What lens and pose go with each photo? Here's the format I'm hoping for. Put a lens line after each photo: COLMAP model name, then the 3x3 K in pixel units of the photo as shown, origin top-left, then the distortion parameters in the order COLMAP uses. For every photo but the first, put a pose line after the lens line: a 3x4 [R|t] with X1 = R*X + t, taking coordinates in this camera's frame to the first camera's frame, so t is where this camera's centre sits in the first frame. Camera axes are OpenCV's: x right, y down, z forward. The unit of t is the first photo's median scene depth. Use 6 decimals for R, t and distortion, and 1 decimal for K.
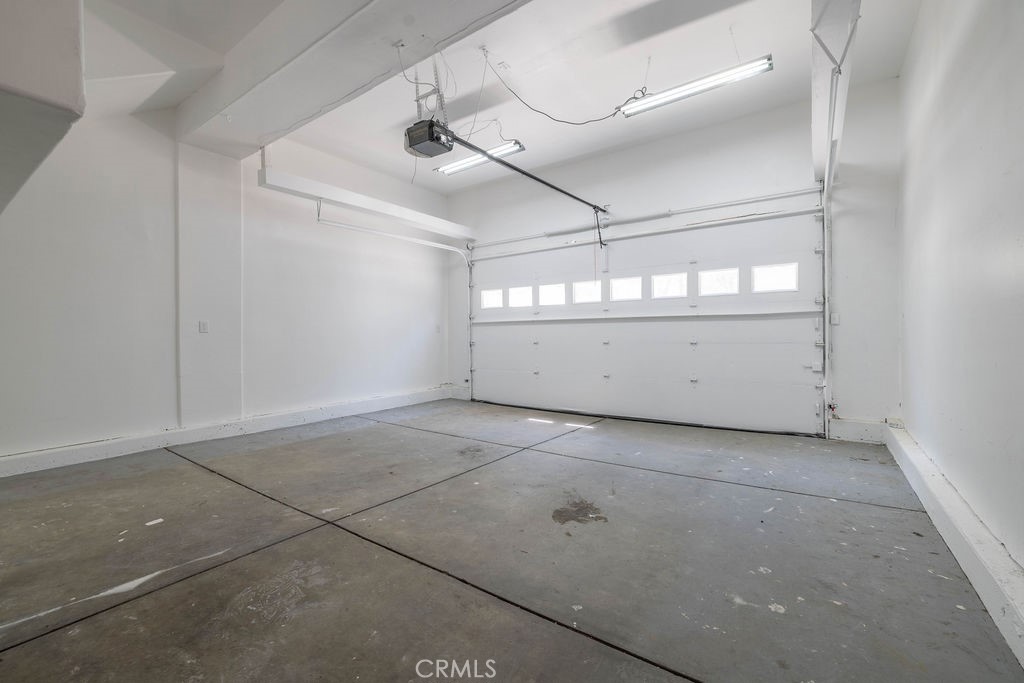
lens RADIAL K [[429.7, 0, 507.5], [0, 429.7, 338.0], [0, 0, 1]] dist [0.000473, 0.000159]
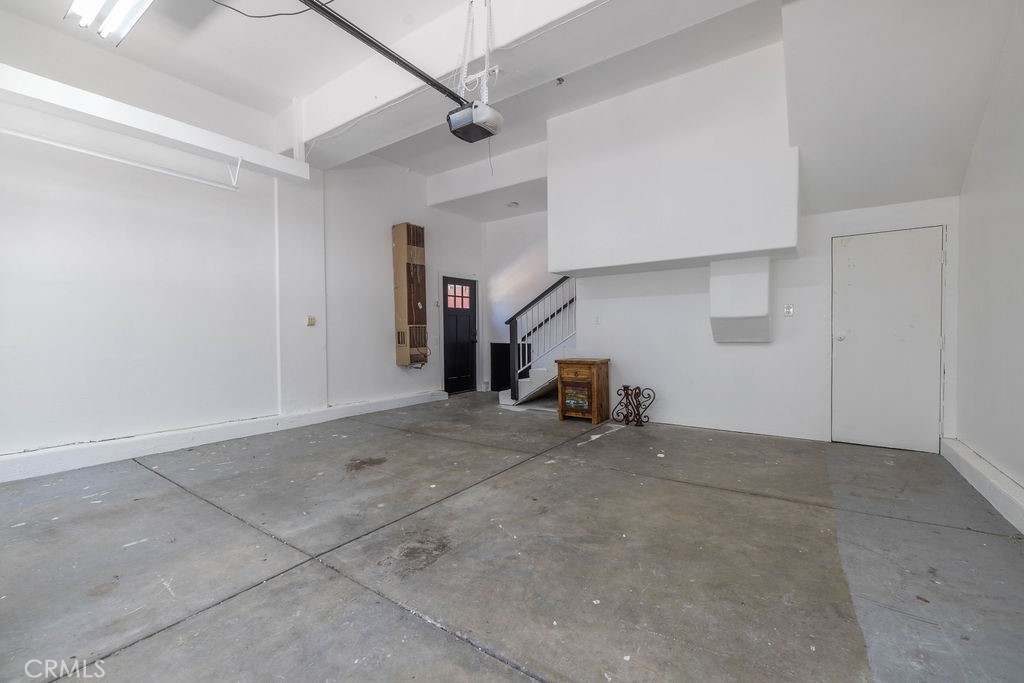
lens RADIAL K [[429.7, 0, 507.5], [0, 429.7, 338.0], [0, 0, 1]] dist [0.000473, 0.000159]
pose [[-0.999827, 0.018228, -0.003679, -0.253239], [0.018154, 0.999653, 0.019085, -0.006636], [0.004026, 0.019015, -0.999811, 2.056713]]
